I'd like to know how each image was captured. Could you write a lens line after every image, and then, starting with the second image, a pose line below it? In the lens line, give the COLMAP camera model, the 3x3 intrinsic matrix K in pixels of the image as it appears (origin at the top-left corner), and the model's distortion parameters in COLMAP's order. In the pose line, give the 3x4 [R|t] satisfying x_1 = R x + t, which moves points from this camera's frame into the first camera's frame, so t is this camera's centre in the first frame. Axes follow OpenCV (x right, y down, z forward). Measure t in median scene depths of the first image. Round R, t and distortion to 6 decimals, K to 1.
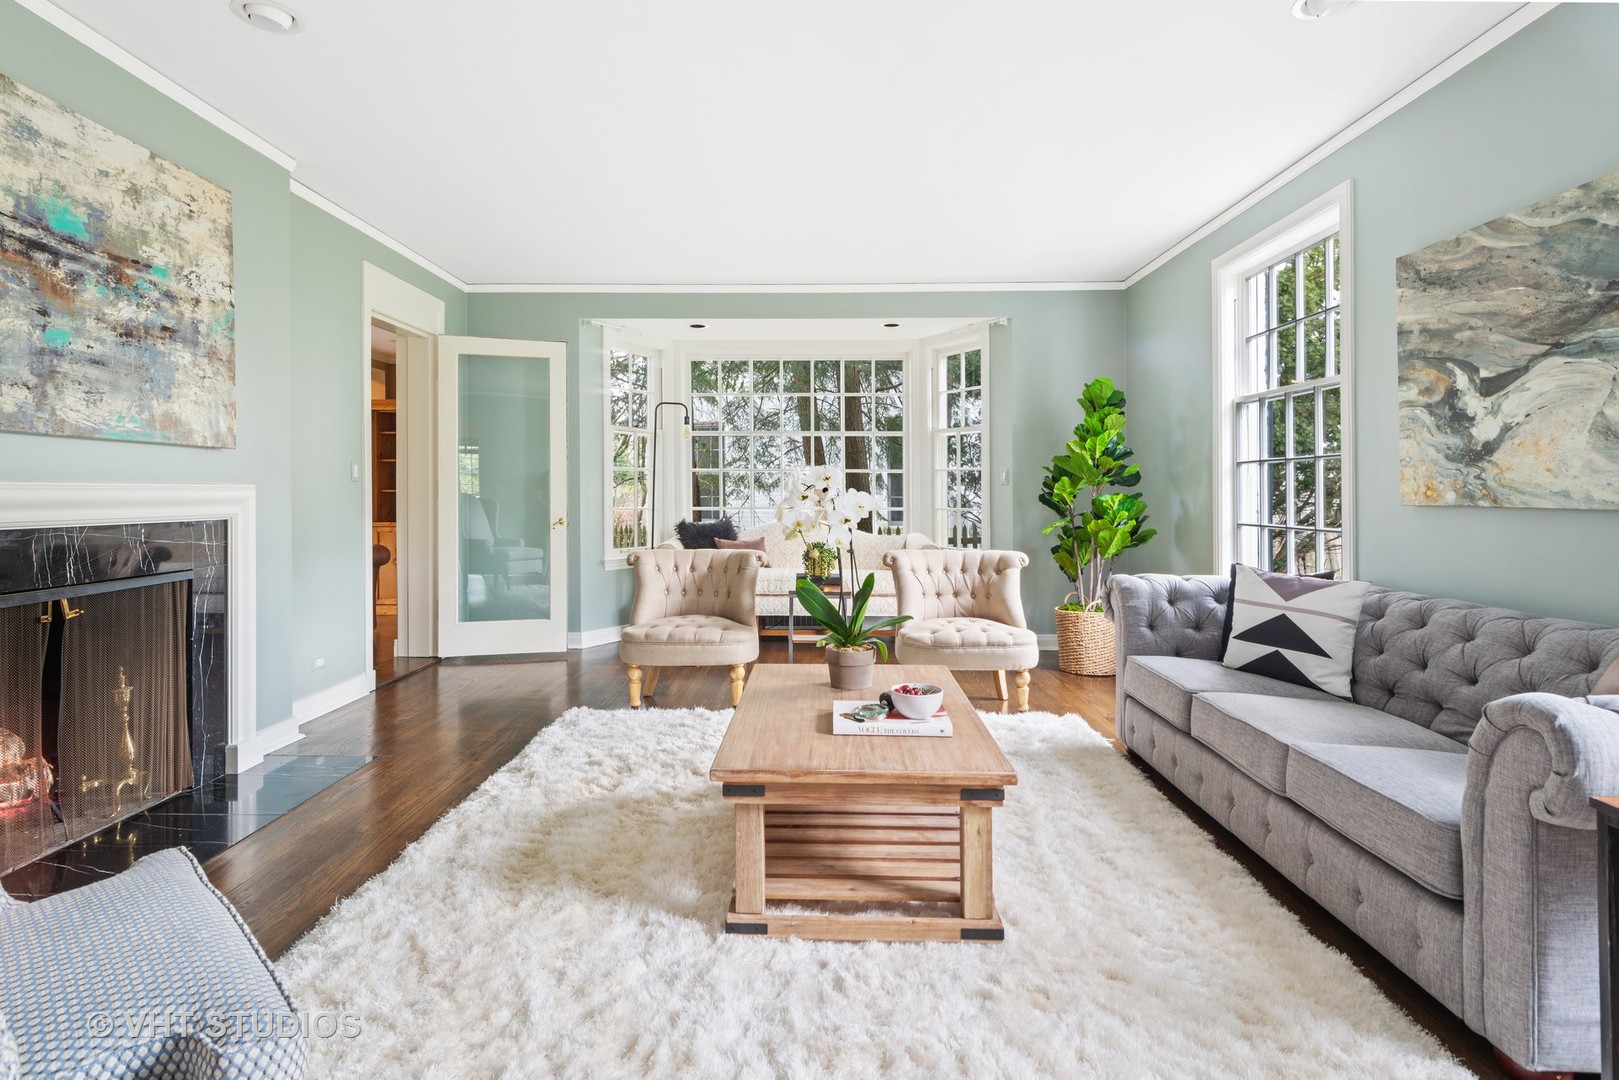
lens RADIAL K [[821.8, 0, 786.4], [0, 821.8, 477.2], [0, 0, 1]] dist [0.018744, -0.006368]
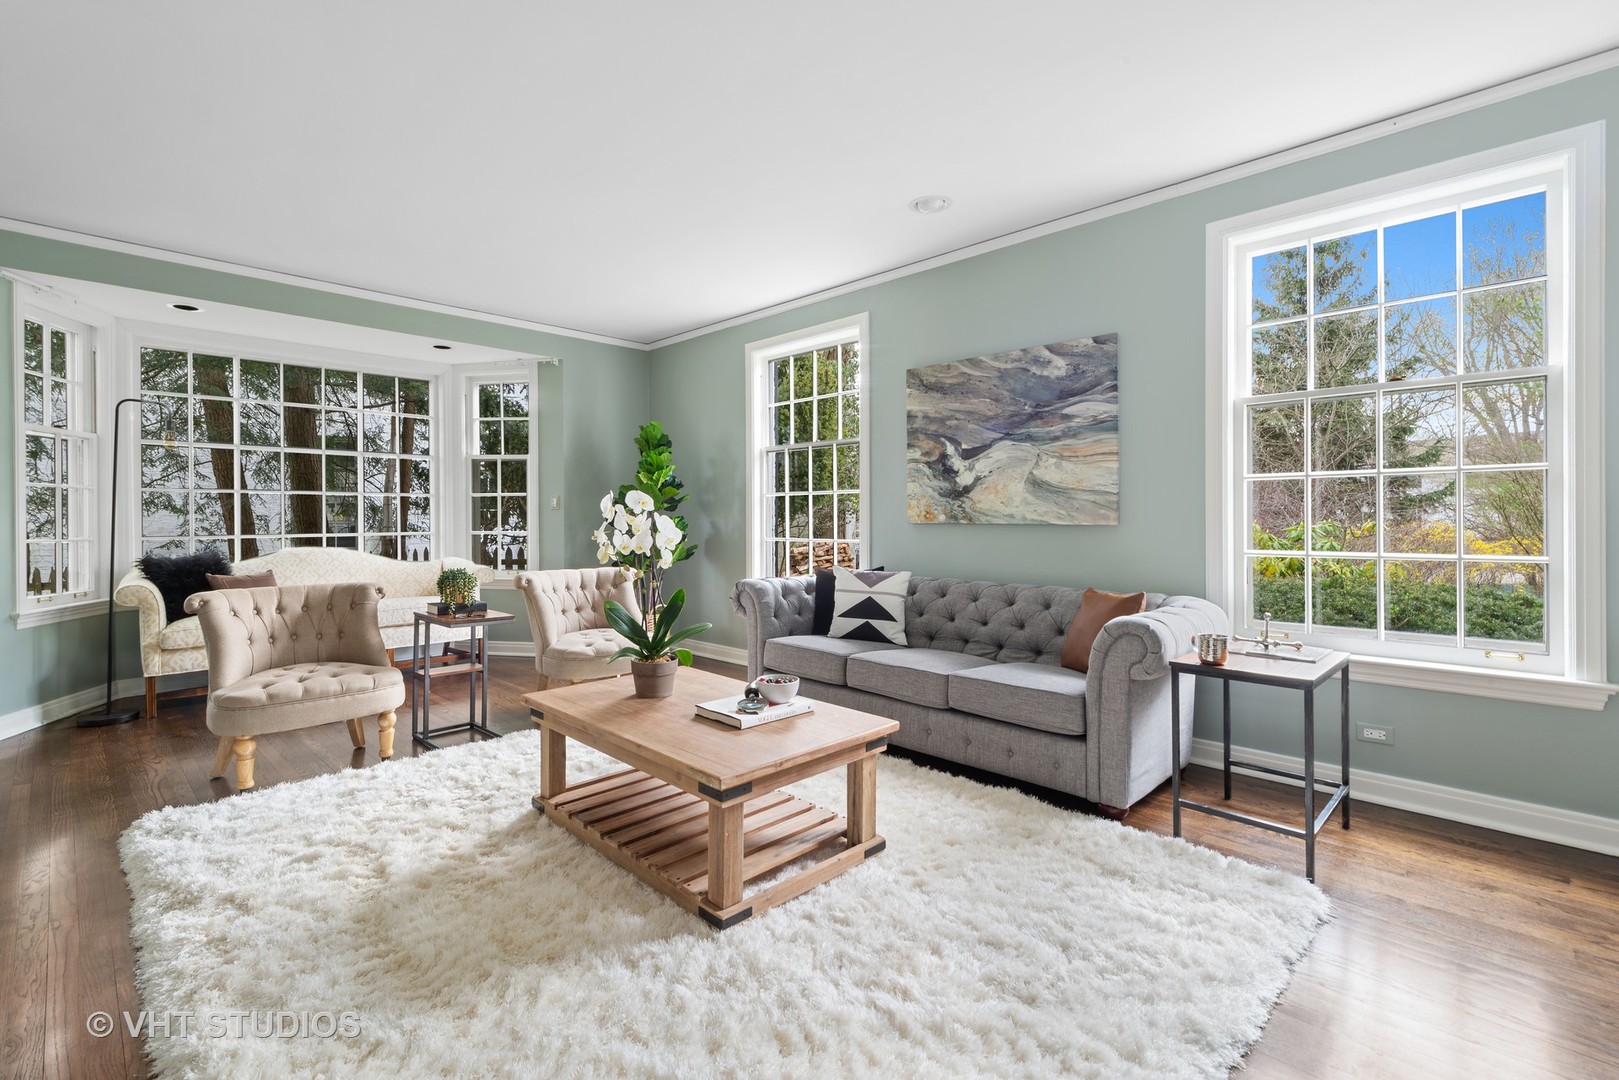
lens RADIAL K [[735.2, 0, 781.6], [0, 735.2, 507.7], [0, 0, 1]] dist [0.017816, -0.002523]
pose [[0.692659, 0.005690, 0.721243, -0.485405], [-0.010342, 0.999944, 0.002043, 0.003289], [-0.721191, -0.008874, 0.692679, 0.197975]]
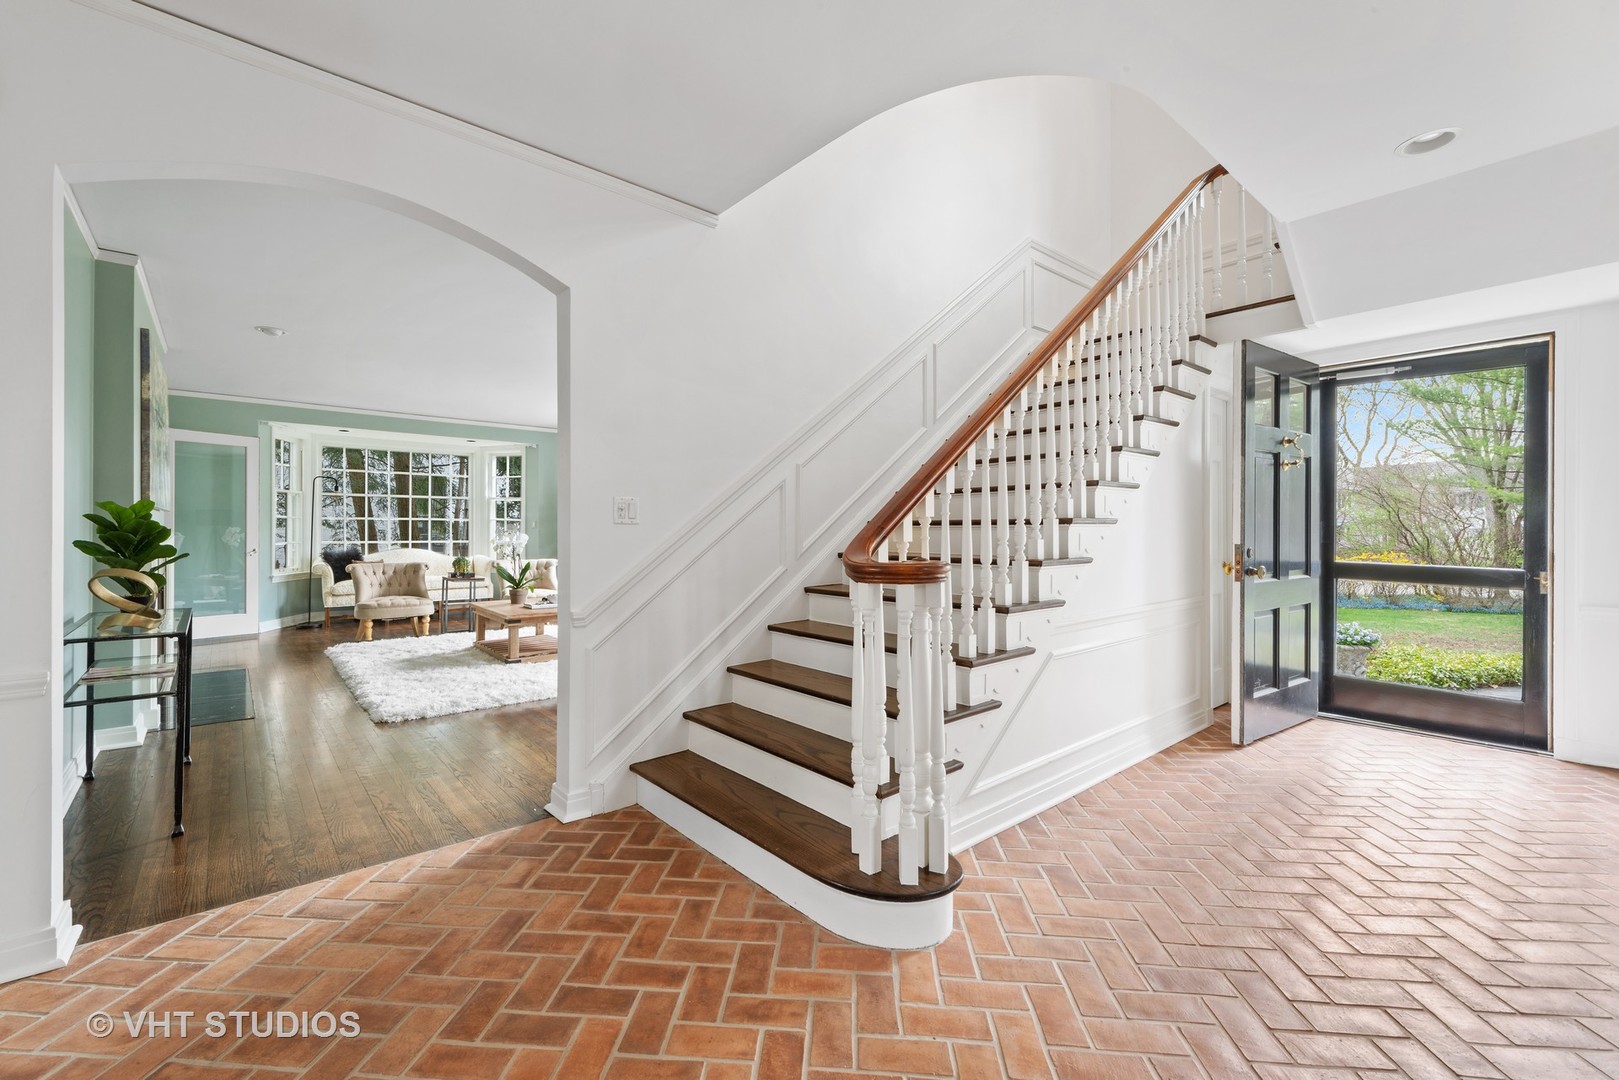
lens RADIAL K [[674.5, 0, 799.1], [0, 674.5, 529.5], [0, 0, 1]] dist [0.001131, 0.000095]
pose [[0.737657, 0.004310, 0.675162, -0.739270], [-0.018166, 0.999744, 0.013466, -0.045684], [-0.674931, -0.022198, 0.737547, -1.286711]]
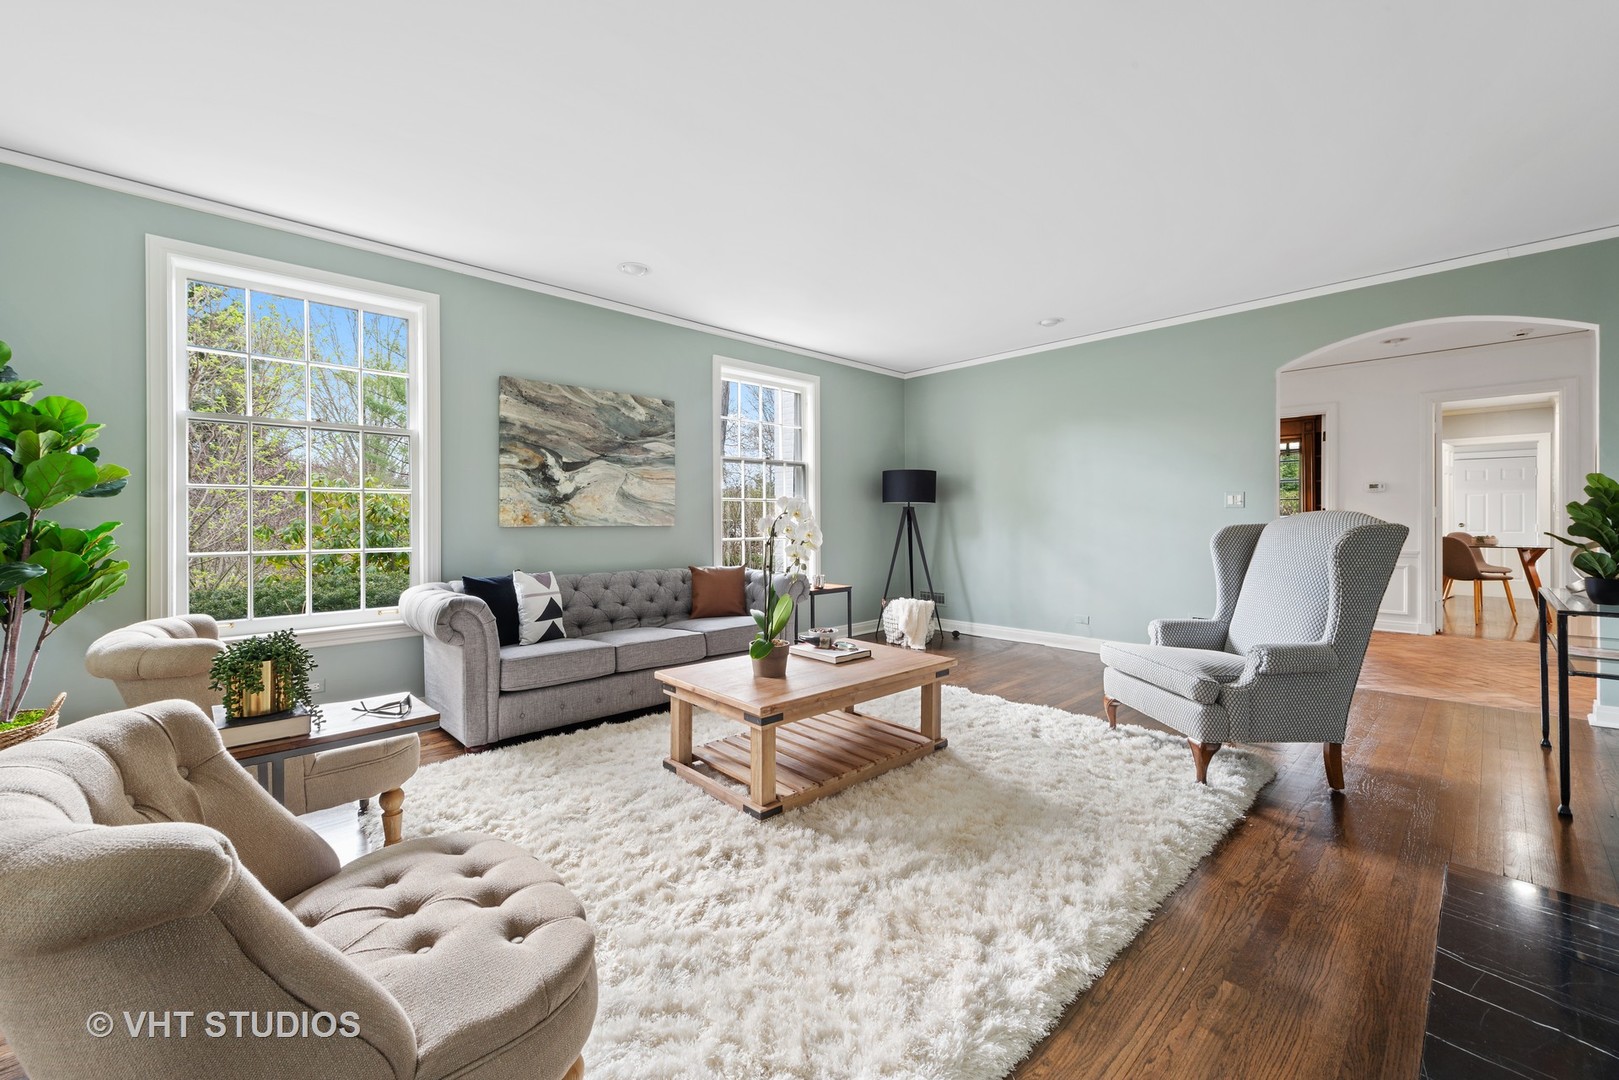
lens RADIAL K [[645.2, 0, 802.2], [0, 645.2, 526.0], [0, 0, 1]] dist [-0.002268, -0.000524]
pose [[-0.706202, -0.012072, 0.707908, -0.618307], [-0.016538, 0.999863, 0.000552, 0.022750], [-0.707817, -0.011318, -0.706305, 1.566330]]
